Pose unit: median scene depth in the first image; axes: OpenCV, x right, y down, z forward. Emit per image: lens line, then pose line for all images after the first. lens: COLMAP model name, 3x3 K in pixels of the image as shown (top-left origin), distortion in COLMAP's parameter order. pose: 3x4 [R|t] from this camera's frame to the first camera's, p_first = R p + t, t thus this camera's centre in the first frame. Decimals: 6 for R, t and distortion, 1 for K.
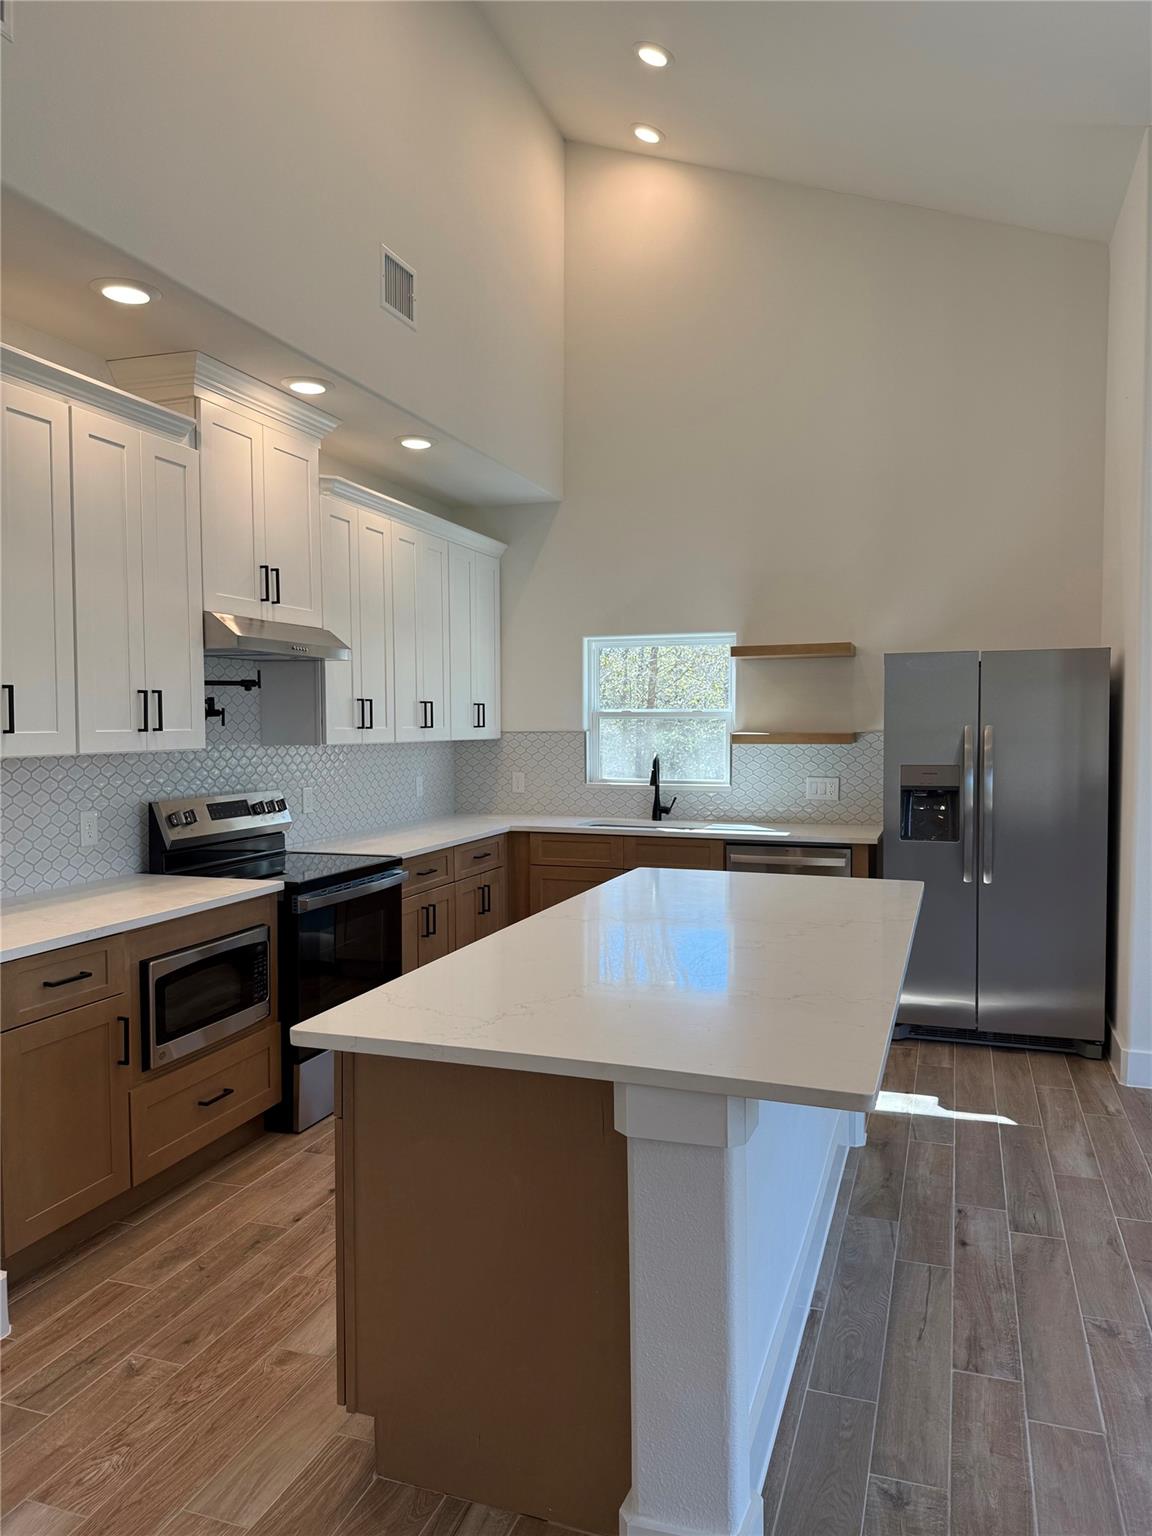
lens RADIAL K [[1097.7, 0, 580.8], [0, 1097.7, 771.2], [0, 0, 1]] dist [0.019778, -0.034158]
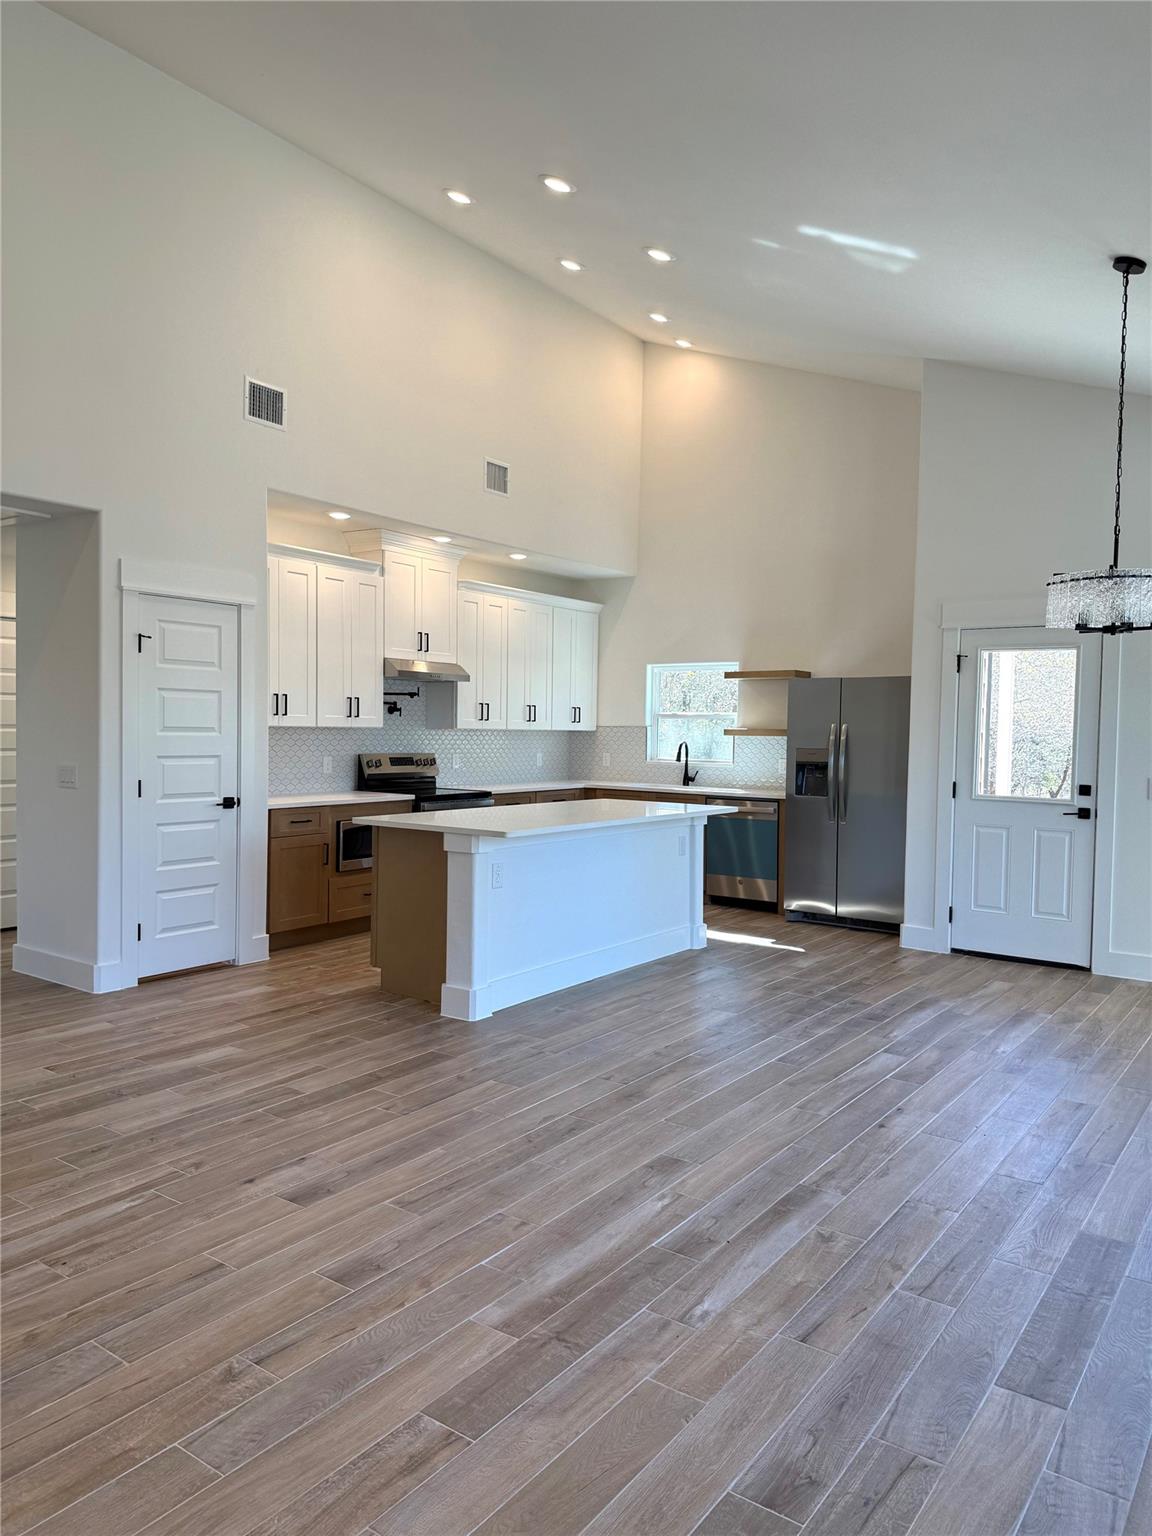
lens RADIAL K [[1097.7, 0, 562.5], [0, 1097.7, 770.6], [0, 0, 1]] dist [0.019778, -0.034158]
pose [[0.954662, 0.029939, -0.296183, 0.475062], [-0.032270, 0.999475, -0.002984, 0.045523], [0.295938, 0.012407, 0.955127, -0.674079]]
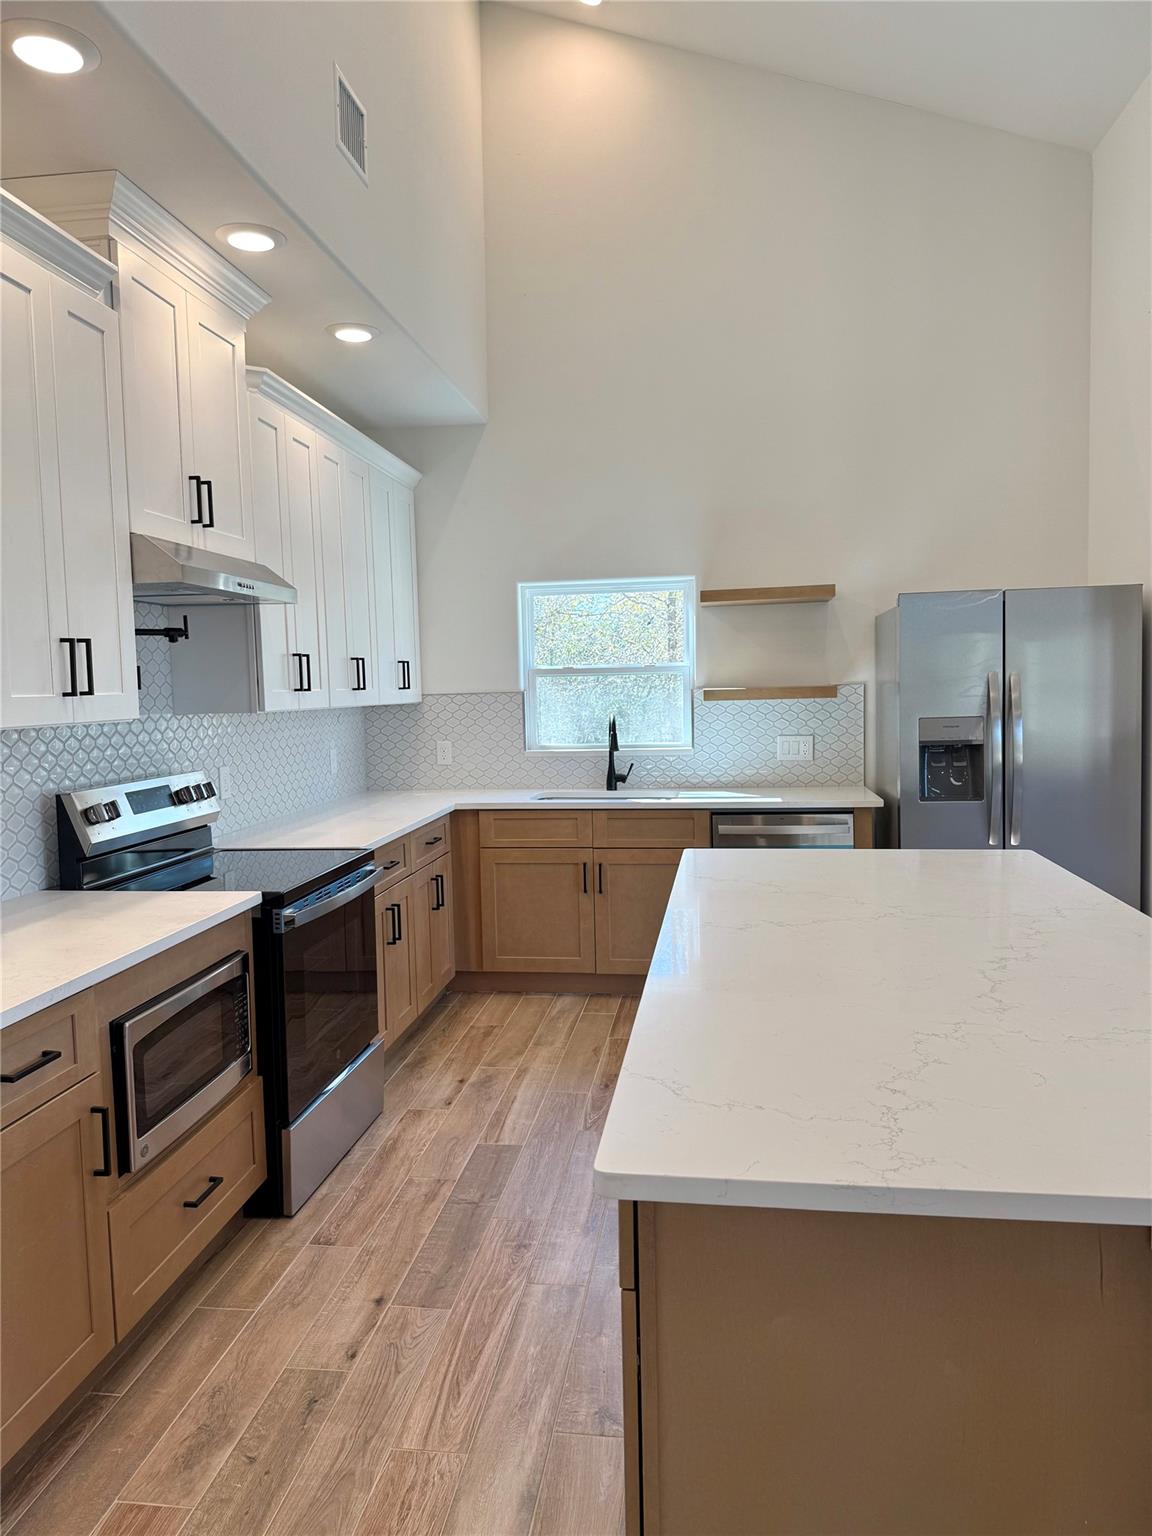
lens RADIAL K [[1097.7, 0, 572.1], [0, 1097.7, 763.0], [0, 0, 1]] dist [0.019778, -0.034158]
pose [[0.981772, -0.034595, 0.186890, -0.167743], [0.030408, 0.999219, 0.025225, -0.000193], [-0.187617, -0.019082, 0.982057, 0.184860]]
